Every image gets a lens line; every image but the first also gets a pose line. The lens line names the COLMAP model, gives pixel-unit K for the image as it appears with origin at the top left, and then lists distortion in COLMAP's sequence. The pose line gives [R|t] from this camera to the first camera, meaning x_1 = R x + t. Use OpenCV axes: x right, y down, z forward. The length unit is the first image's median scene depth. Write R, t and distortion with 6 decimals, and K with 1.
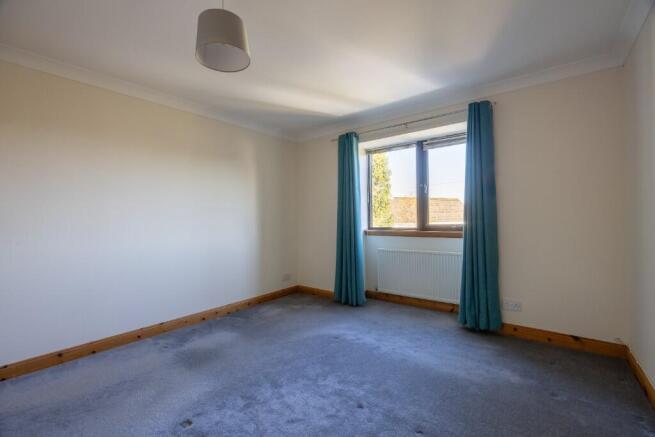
lens RADIAL K [[294.0, 0, 323.9], [0, 294.0, 220.6], [0, 0, 1]] dist [0.000887, 0.000352]
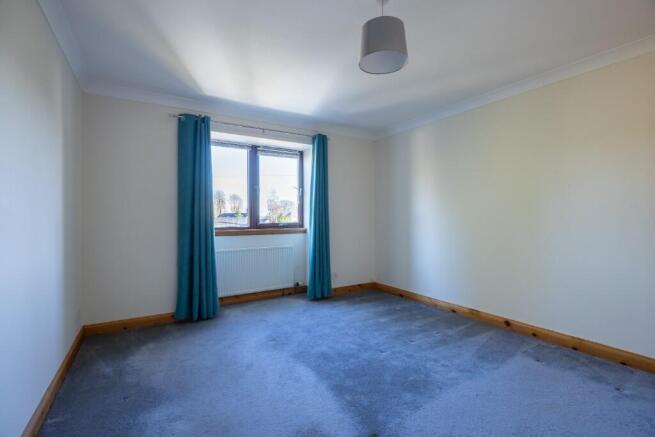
lens RADIAL K [[298.3, 0, 326.9], [0, 298.3, 214.6], [0, 0, 1]] dist [-0.010115, 0.000369]
pose [[0.338978, 0.011968, 0.940718, -0.621210], [-0.000551, 0.999921, -0.012523, -0.004113], [-0.940794, 0.003727, 0.338958, 0.389052]]
